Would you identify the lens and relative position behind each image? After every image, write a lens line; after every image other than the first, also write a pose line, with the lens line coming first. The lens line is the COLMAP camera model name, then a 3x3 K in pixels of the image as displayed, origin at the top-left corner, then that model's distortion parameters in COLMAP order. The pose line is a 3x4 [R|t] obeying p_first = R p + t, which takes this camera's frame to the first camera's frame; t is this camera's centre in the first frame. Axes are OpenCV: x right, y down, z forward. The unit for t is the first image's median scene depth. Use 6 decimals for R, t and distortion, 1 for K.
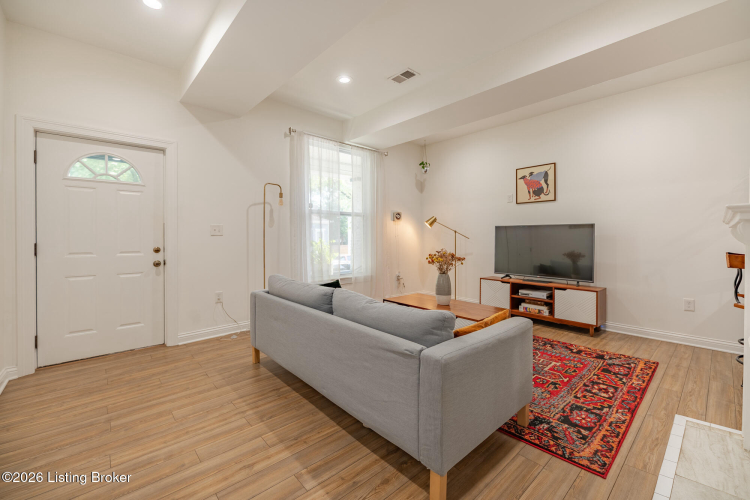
lens RADIAL K [[317.0, 0, 373.2], [0, 317.0, 235.3], [0, 0, 1]] dist [-0.013773, -0.000493]
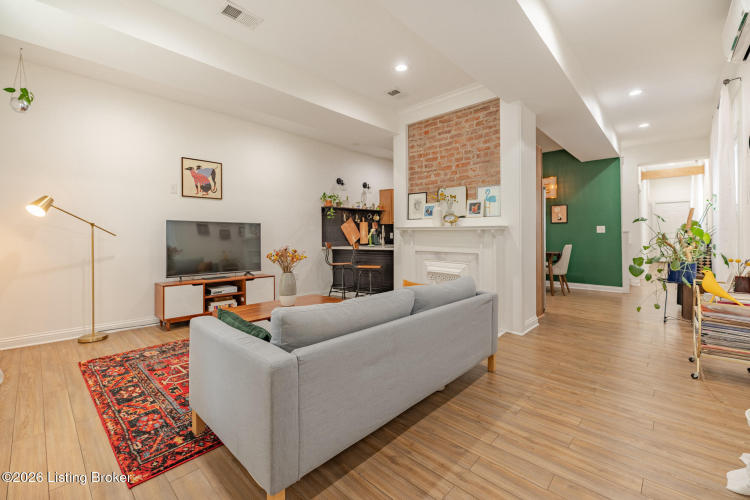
lens RADIAL K [[317.0, 0, 373.2], [0, 317.0, 235.3], [0, 0, 1]] dist [-0.013773, -0.000493]
pose [[-0.089048, 0.000203, 0.996027, -0.553091], [-0.007512, 0.999971, -0.000875, 0.007688], [-0.995999, -0.007560, -0.089044, 0.629605]]
